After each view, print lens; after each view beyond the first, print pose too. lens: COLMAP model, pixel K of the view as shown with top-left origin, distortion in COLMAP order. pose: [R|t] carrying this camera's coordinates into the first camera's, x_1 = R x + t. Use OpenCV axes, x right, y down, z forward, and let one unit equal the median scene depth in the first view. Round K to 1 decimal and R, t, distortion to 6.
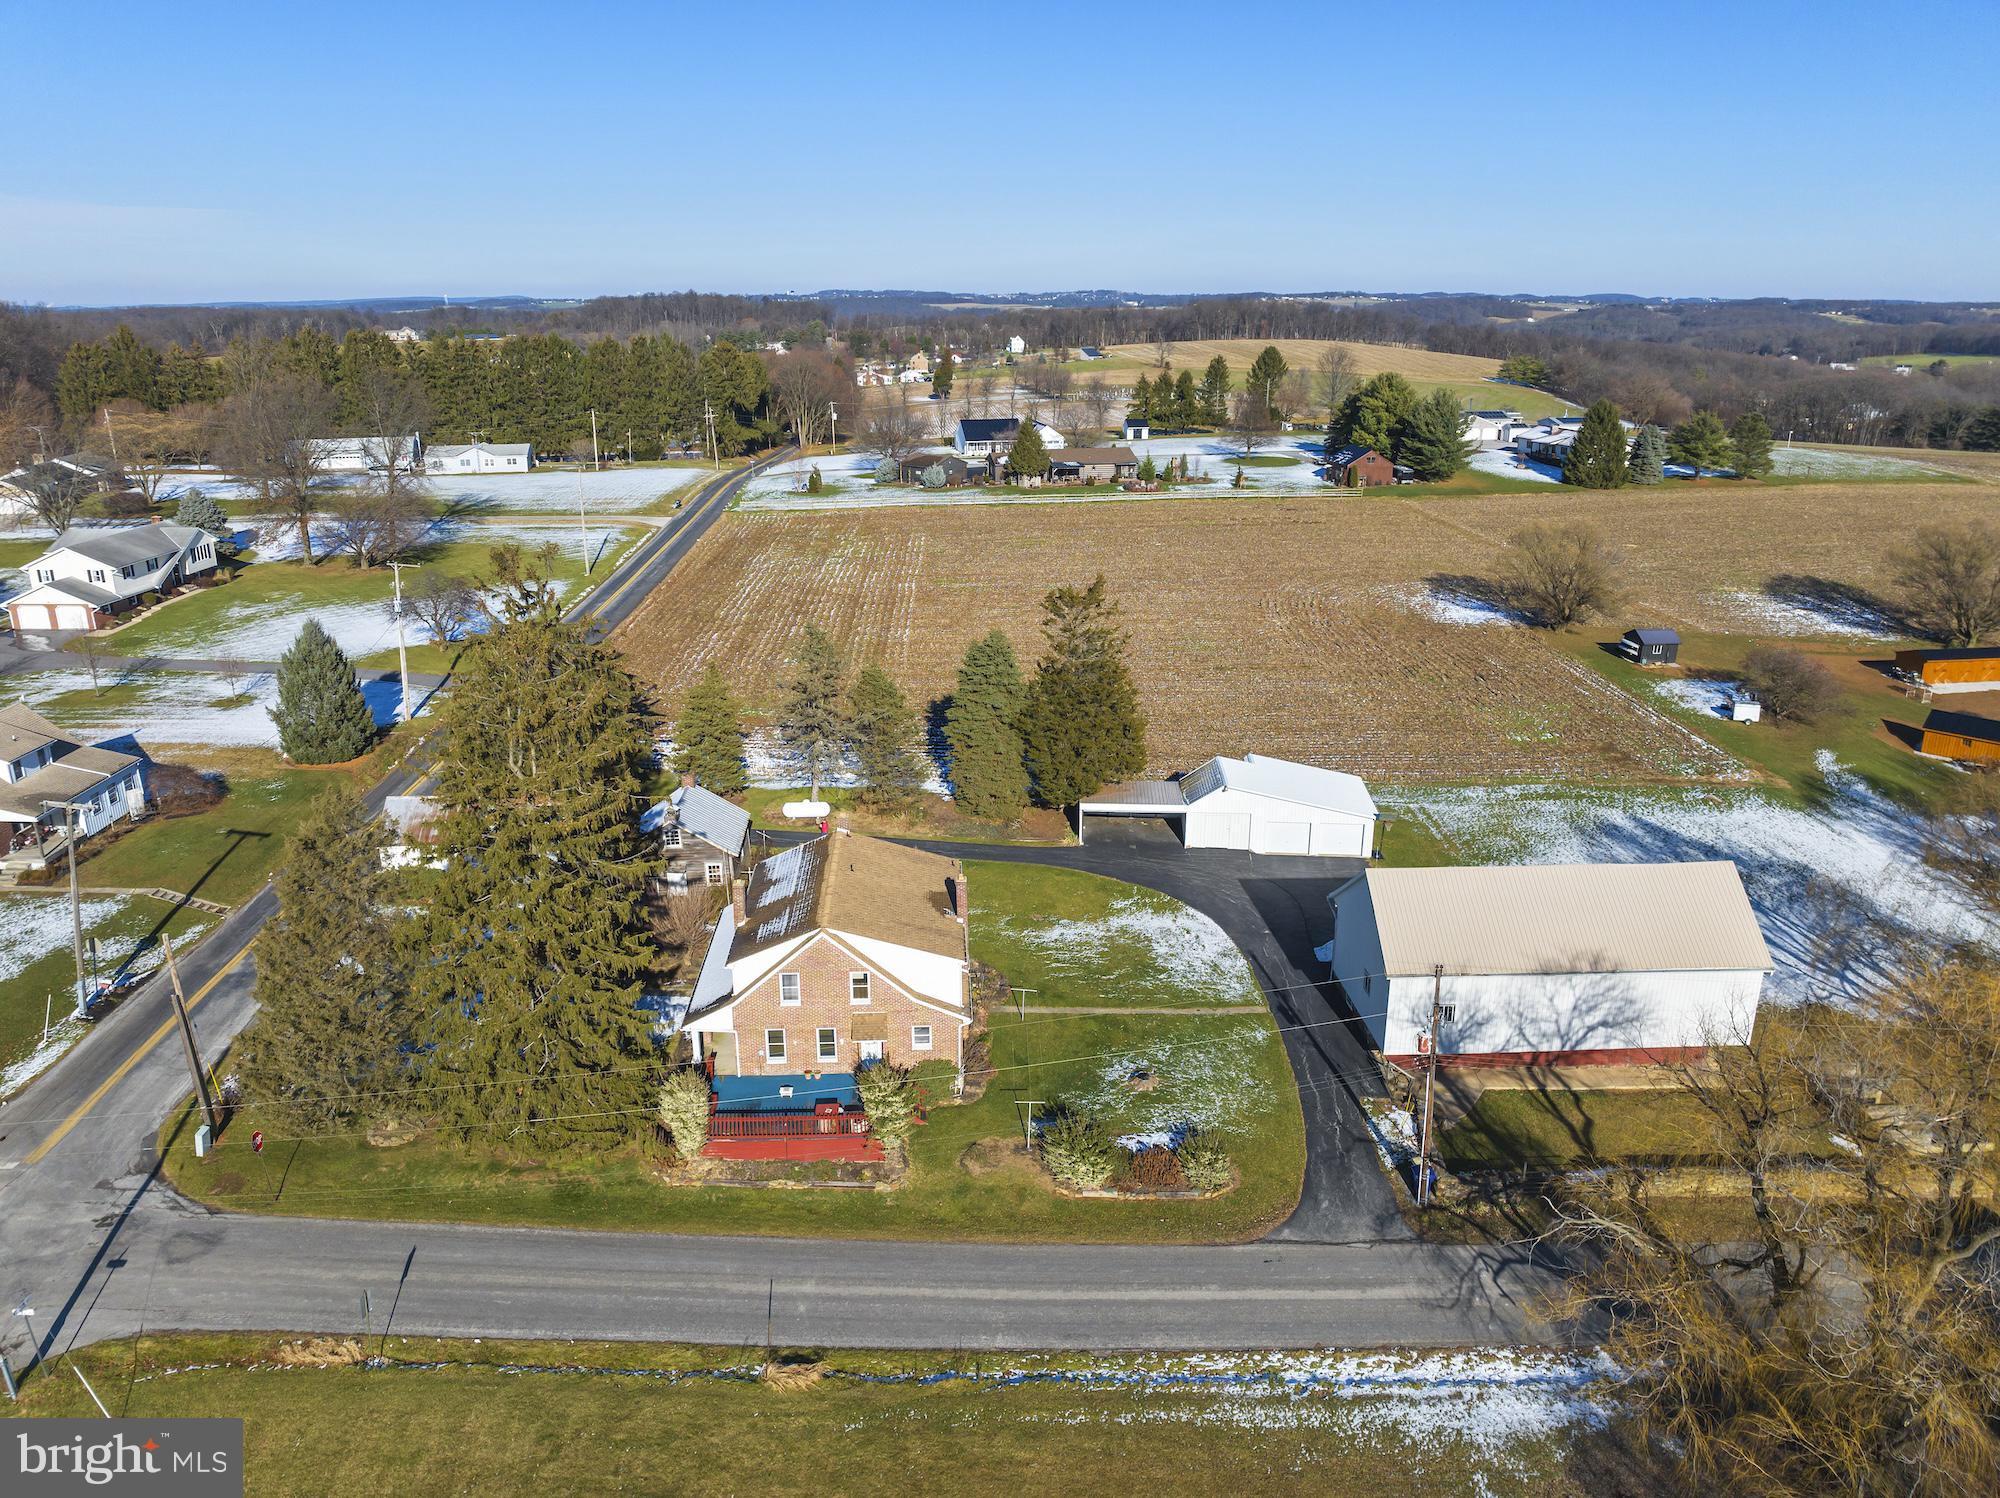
lens RADIAL K [[1413.4, 0, 990.1], [0, 1413.4, 743.6], [0, 0, 1]] dist [-0.034419, 0.000187]
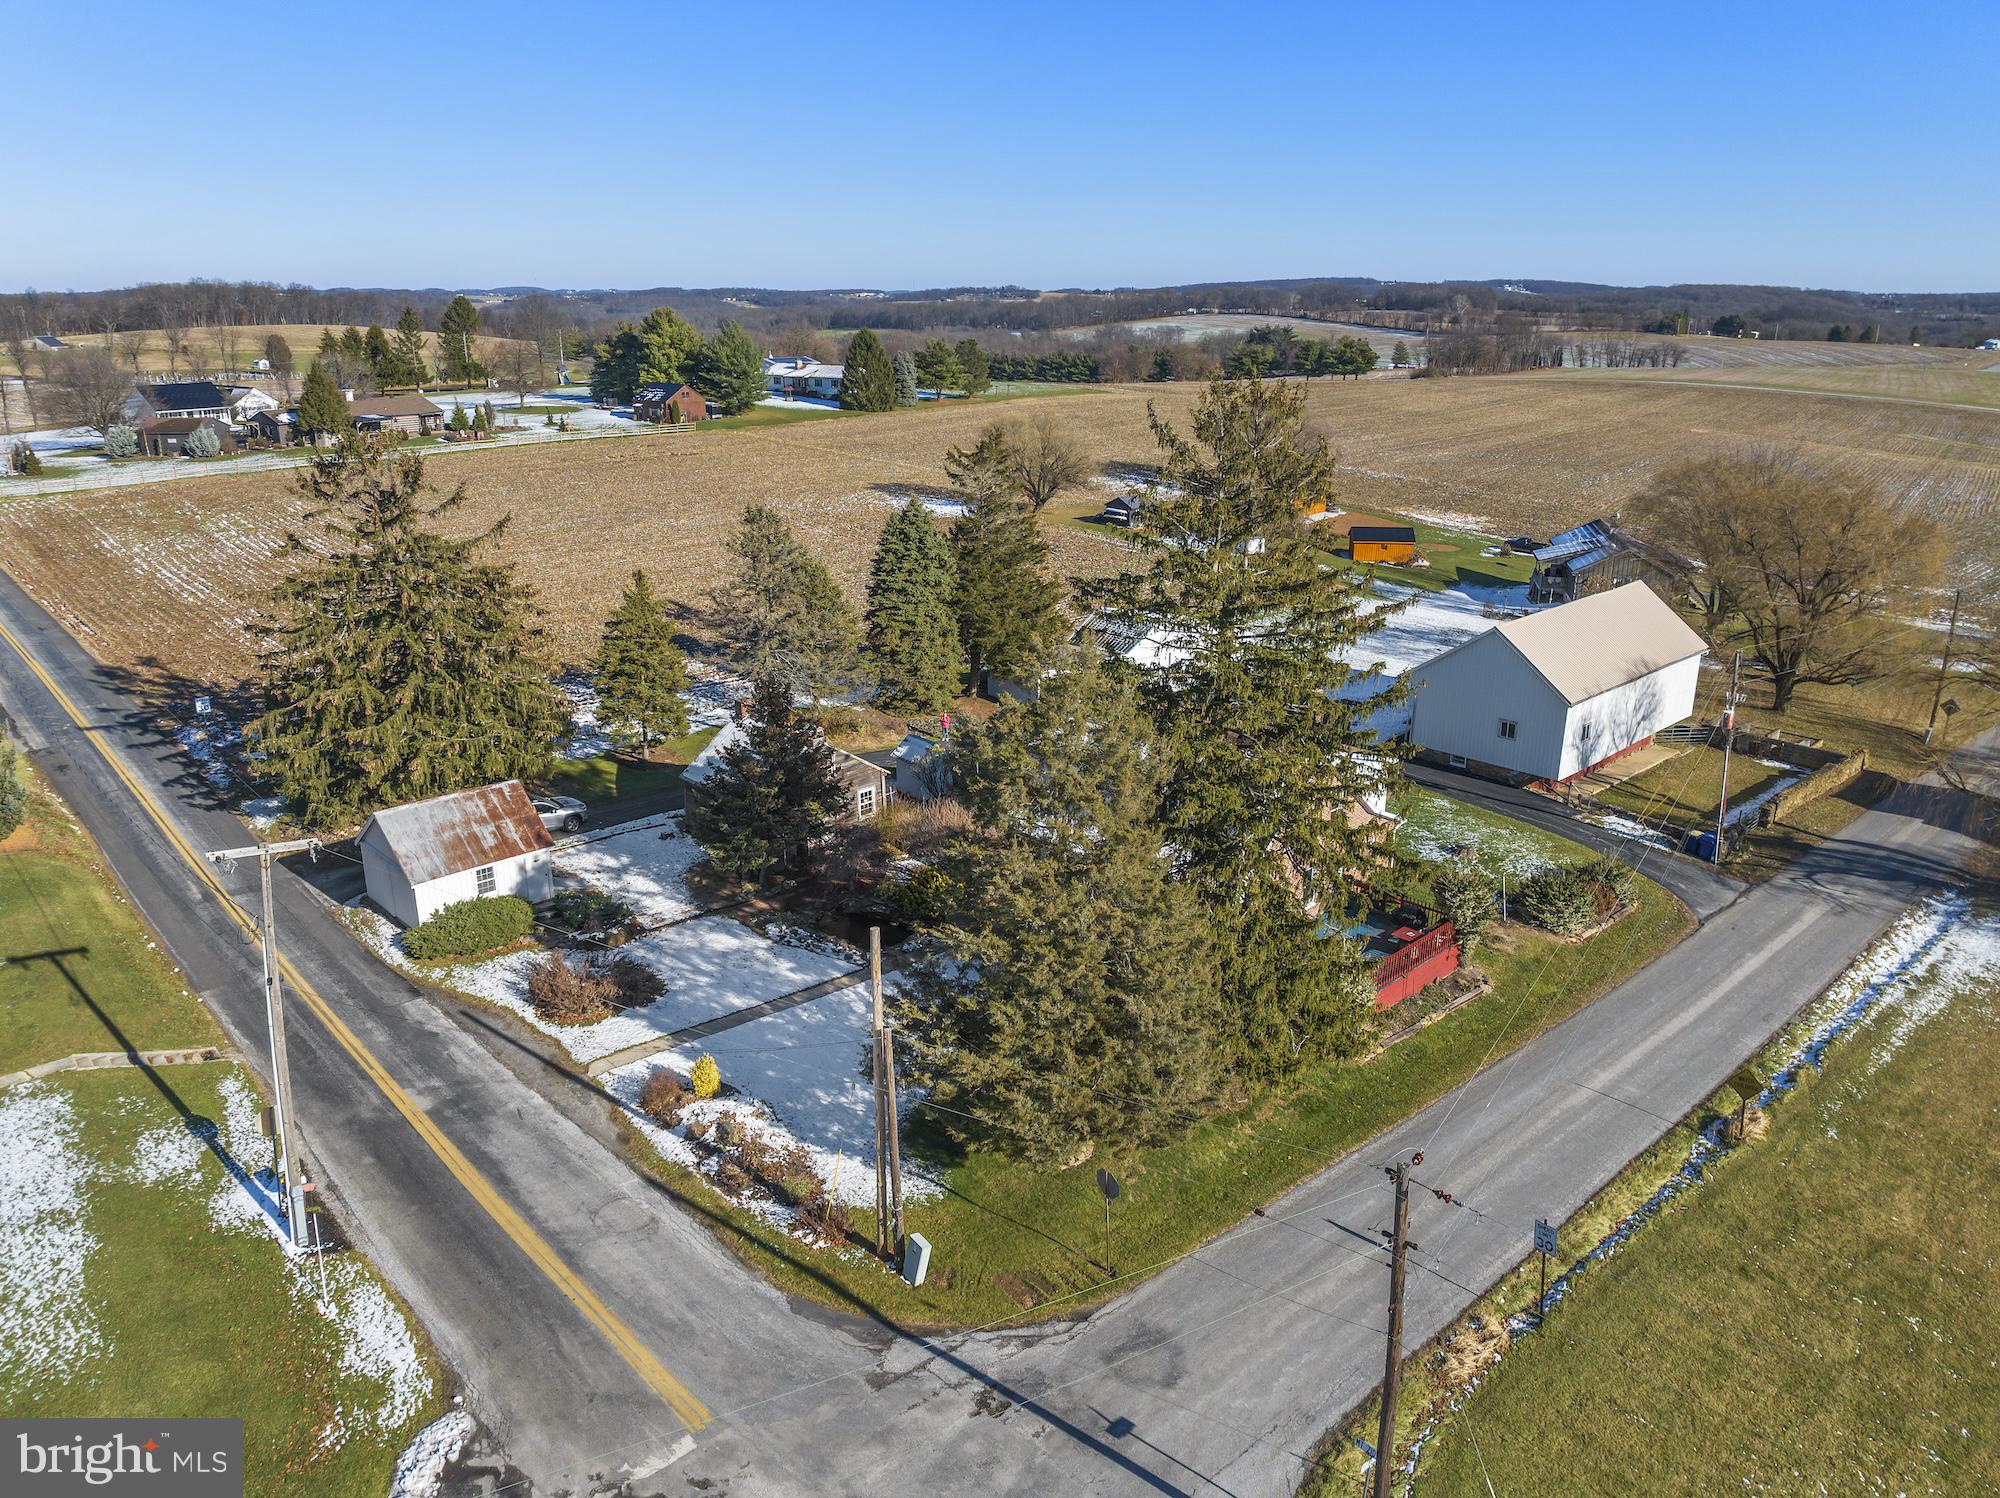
lens RADIAL K [[1413.4, 0, 1007.1], [0, 1413.4, 754.1], [0, 0, 1]] dist [-0.034419, 0.000187]
pose [[0.744379, -0.203403, 0.636024, -0.686683], [0.197779, 0.976899, 0.080944, 0.019003], [-0.637796, 0.065539, 0.767412, 0.373375]]
